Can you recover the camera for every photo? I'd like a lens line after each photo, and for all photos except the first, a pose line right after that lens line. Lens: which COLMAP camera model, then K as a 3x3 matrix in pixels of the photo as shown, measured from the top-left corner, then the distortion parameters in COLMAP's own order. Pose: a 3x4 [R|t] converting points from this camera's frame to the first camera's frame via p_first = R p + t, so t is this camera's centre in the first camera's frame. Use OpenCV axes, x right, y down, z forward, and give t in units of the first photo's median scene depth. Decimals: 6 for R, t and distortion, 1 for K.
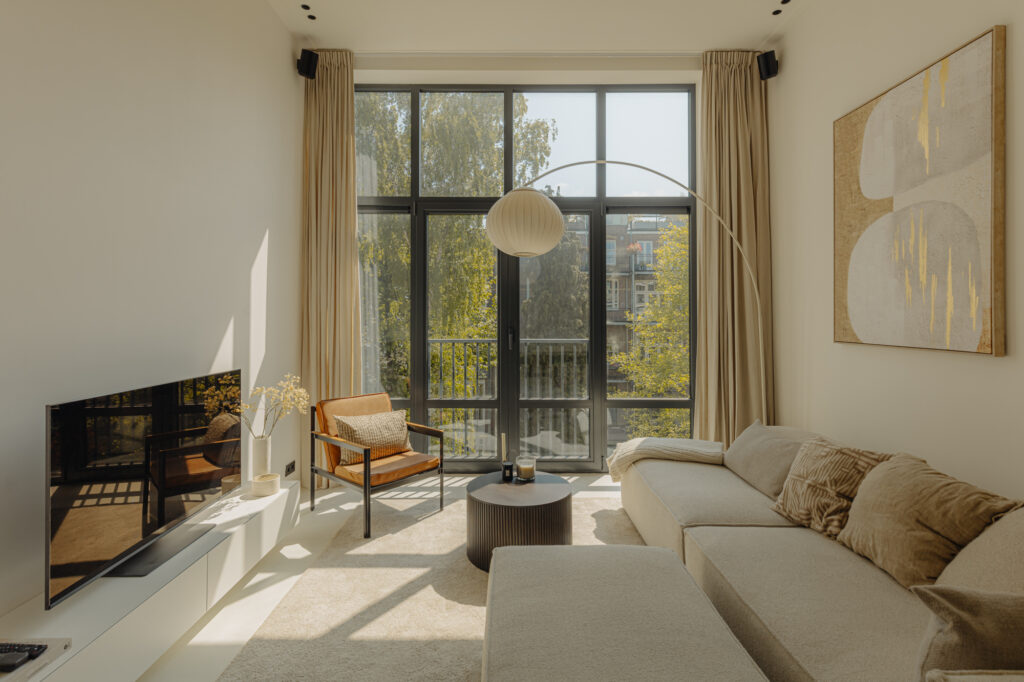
lens RADIAL K [[467.9, 0, 526.3], [0, 467.9, 306.8], [0, 0, 1]] dist [0.001767, -0.000623]
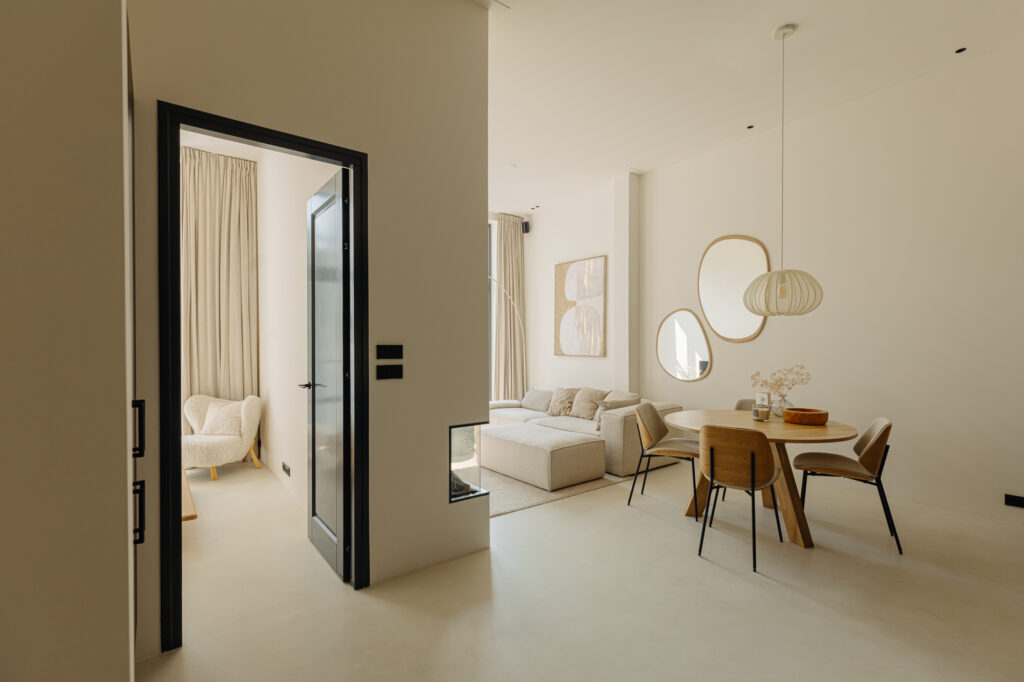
lens RADIAL K [[467.9, 0, 509.2], [0, 467.9, 343.1], [0, 0, 1]] dist [0.001767, -0.000623]
pose [[0.804899, -0.001653, 0.593409, -1.315923], [-0.011325, 0.999771, 0.018145, -0.039654], [-0.593304, -0.021326, 0.804696, -1.109324]]
